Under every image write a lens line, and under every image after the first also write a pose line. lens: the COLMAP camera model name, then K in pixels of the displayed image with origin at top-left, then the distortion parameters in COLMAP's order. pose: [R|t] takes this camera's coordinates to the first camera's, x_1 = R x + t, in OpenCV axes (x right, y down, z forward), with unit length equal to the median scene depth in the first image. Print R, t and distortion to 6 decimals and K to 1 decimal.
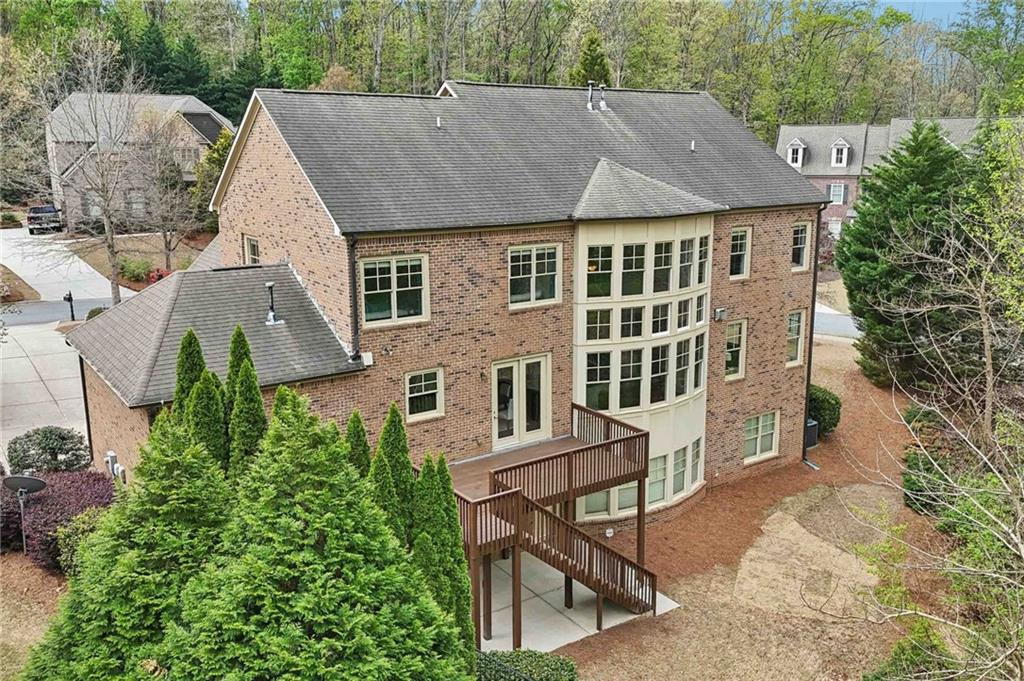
lens RADIAL K [[851.7, 0, 512.8], [0, 851.7, 336.6], [0, 0, 1]] dist [0.075196, -0.088652]
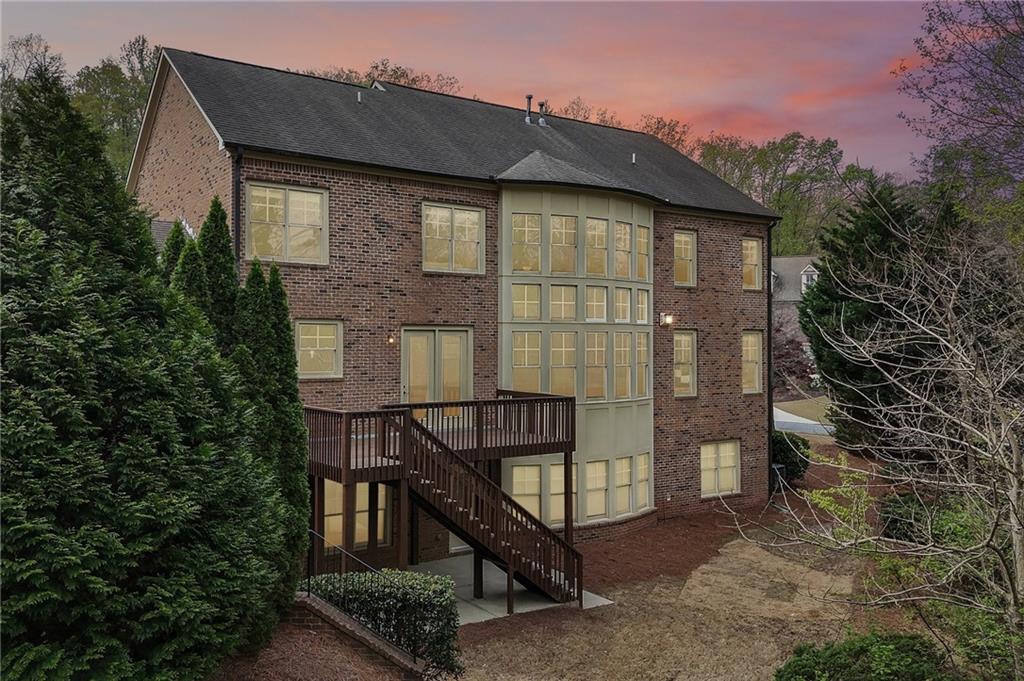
lens RADIAL K [[851.7, 0, 515.2], [0, 851.7, 340.8], [0, 0, 1]] dist [0.075196, -0.088652]
pose [[0.999926, 0.007770, 0.009315, 0.084784], [-0.005556, 0.976008, -0.217664, 0.234385], [-0.010783, 0.217596, 0.975979, 0.126210]]
